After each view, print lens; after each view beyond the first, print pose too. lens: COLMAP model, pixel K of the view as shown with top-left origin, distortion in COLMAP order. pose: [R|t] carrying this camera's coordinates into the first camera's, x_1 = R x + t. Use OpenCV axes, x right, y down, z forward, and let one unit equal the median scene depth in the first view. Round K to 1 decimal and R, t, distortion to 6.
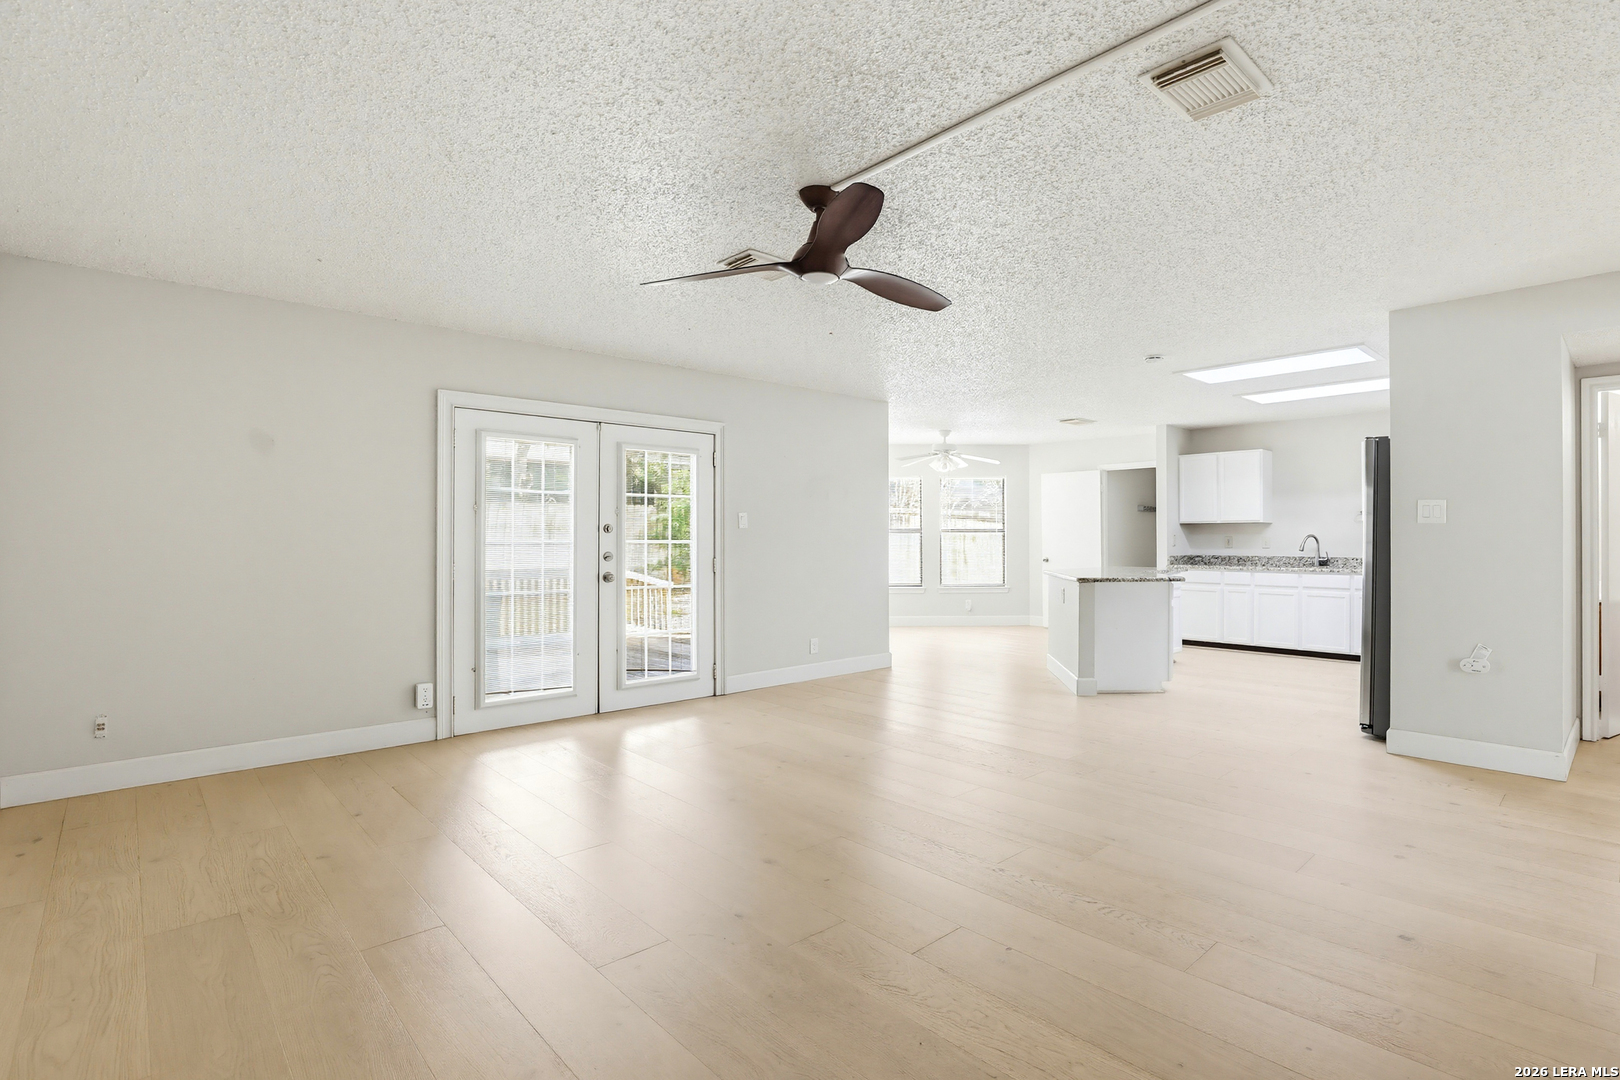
lens RADIAL K [[790.5, 0, 901.4], [0, 790.5, 536.9], [0, 0, 1]] dist [-0.019824, 0.000247]
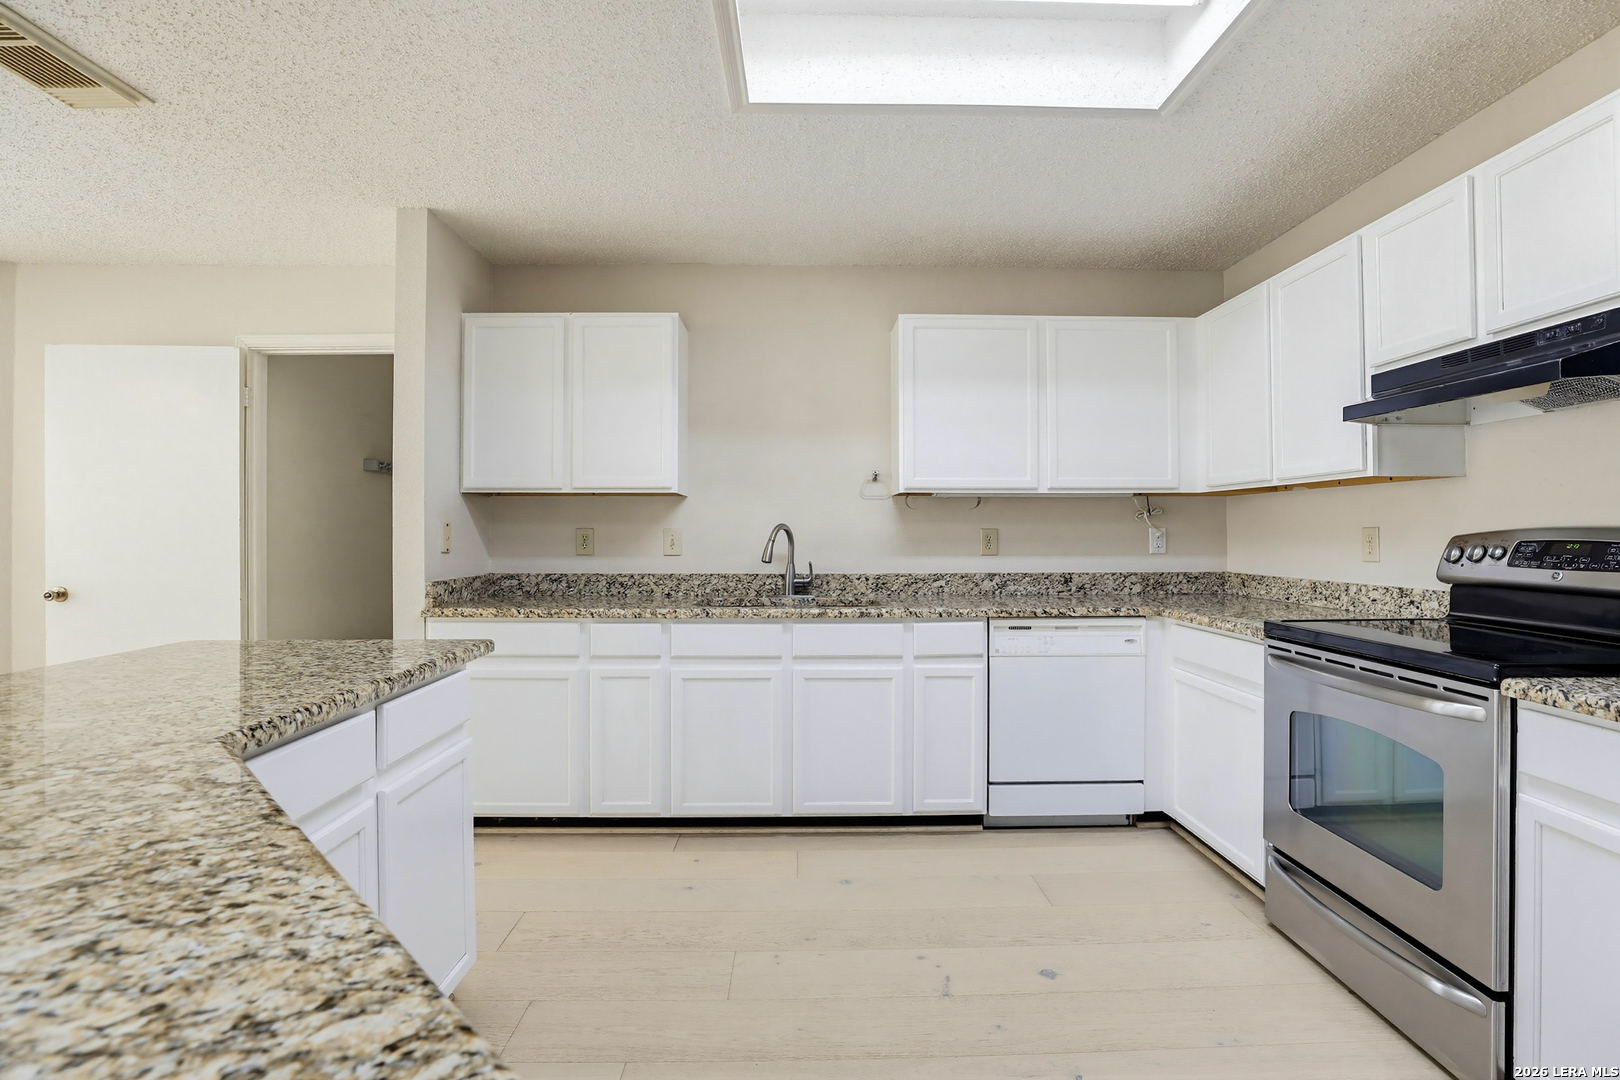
lens RADIAL K [[746.0, 0, 825.5], [0, 746.0, 529.7], [0, 0, 1]] dist [-0.041285, 0.015194]
pose [[0.694816, 0.003147, 0.719180, 0.265529], [-0.000987, 0.999994, -0.003422, 0.002089], [-0.719186, 0.001668, 0.694815, 0.760732]]
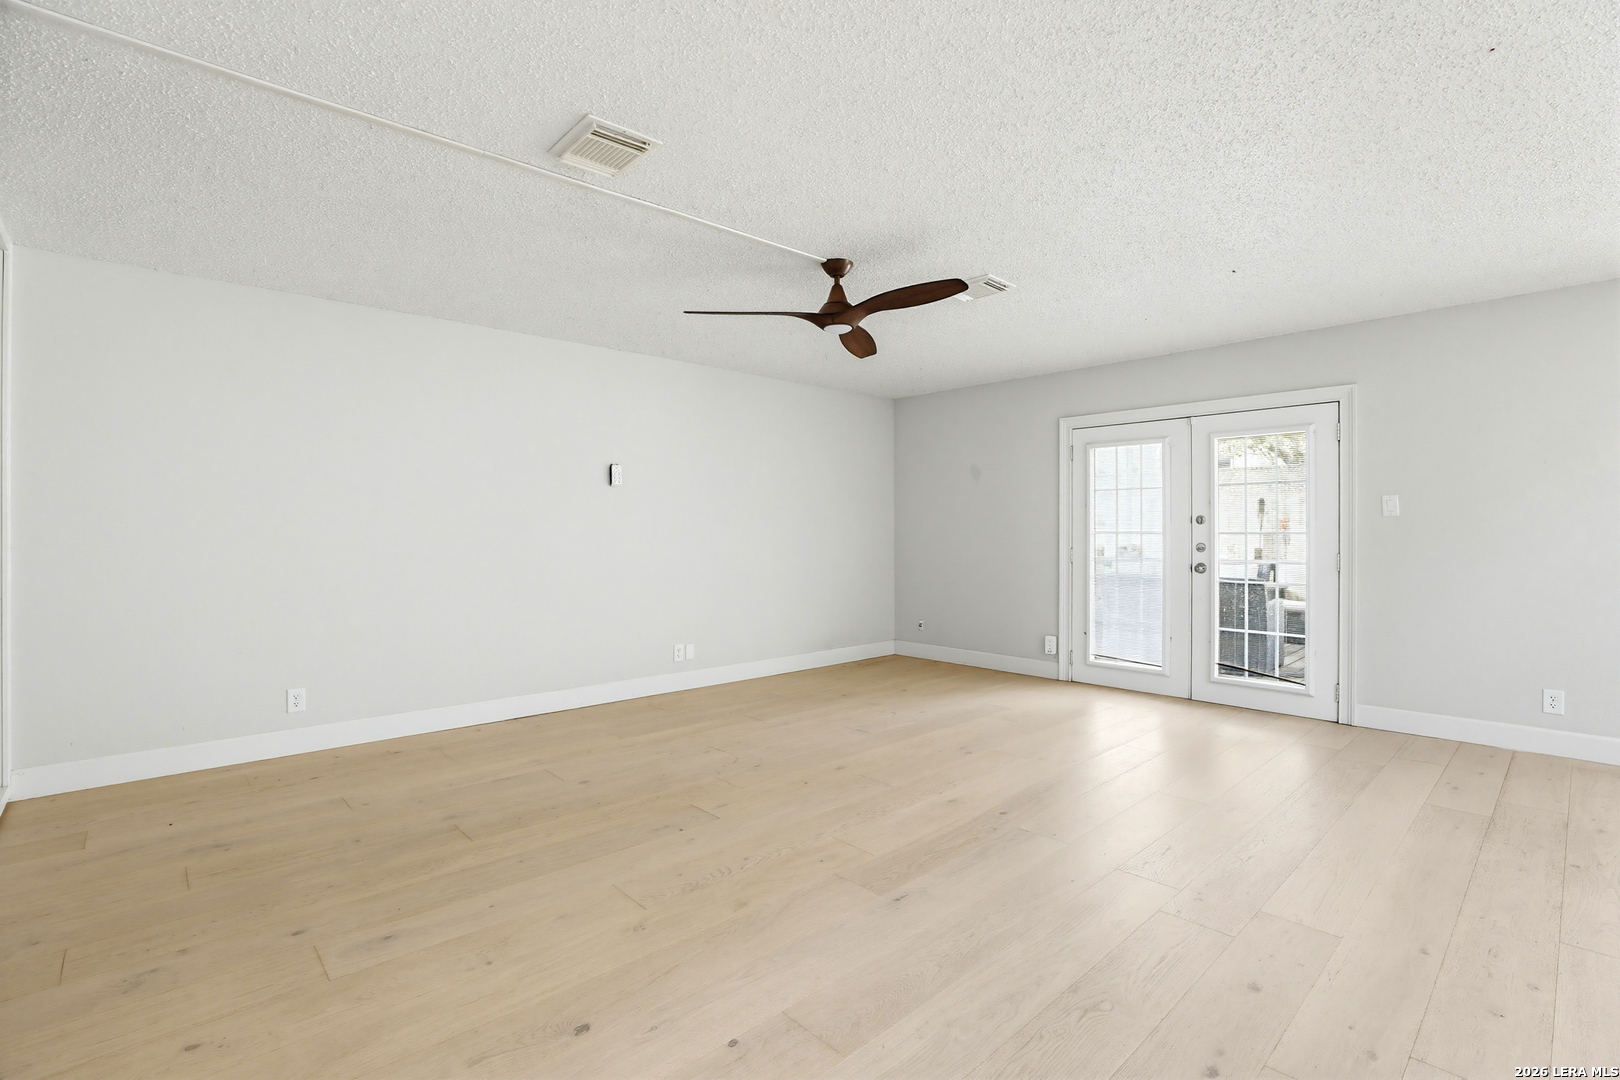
lens RADIAL K [[746.0, 0, 825.5], [0, 746.0, 529.7], [0, 0, 1]] dist [-0.041285, 0.015194]
pose [[-0.035205, -0.001153, -0.999379, 0.441353], [0.002639, 0.999996, -0.001247, 0.001244], [0.999377, -0.002681, -0.035202, 0.411407]]
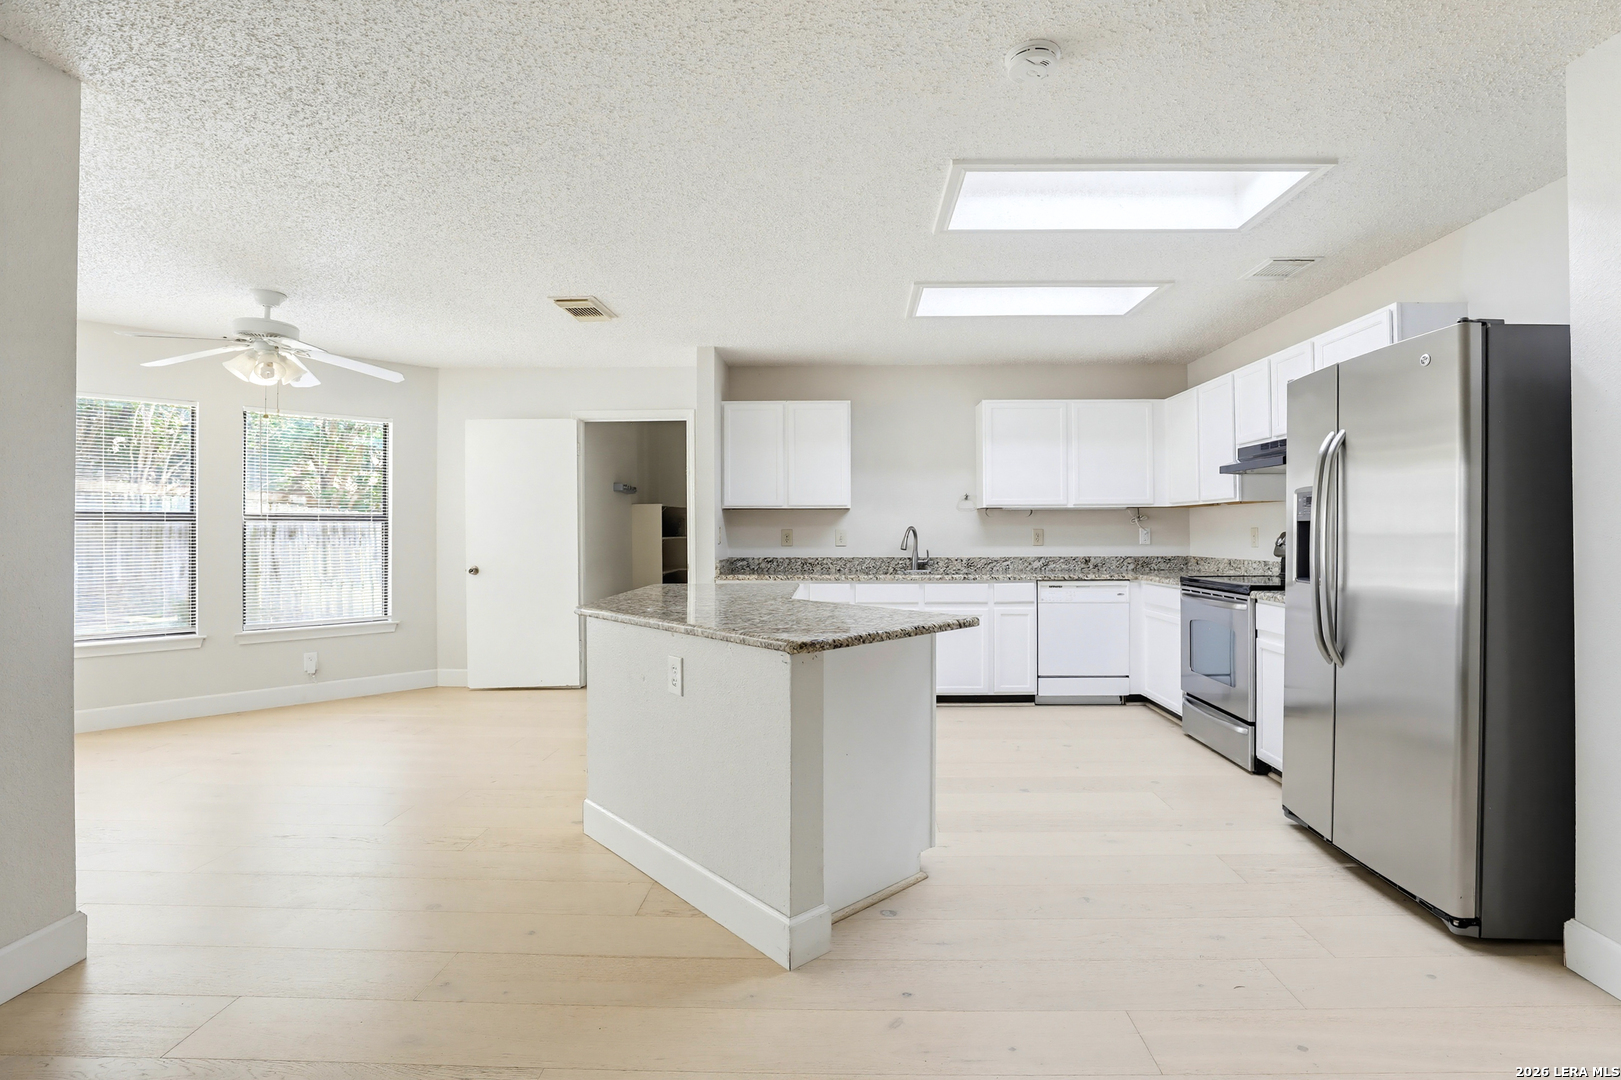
lens RADIAL K [[748.3, 0, 845.6], [0, 748.3, 524.8], [0, 0, 1]] dist [-0.040154, 0.000348]
pose [[0.721620, 0.005375, 0.692269, 0.010392], [0.001683, 0.999953, -0.009518, 0.002288], [-0.692287, 0.008033, 0.721577, 0.601453]]
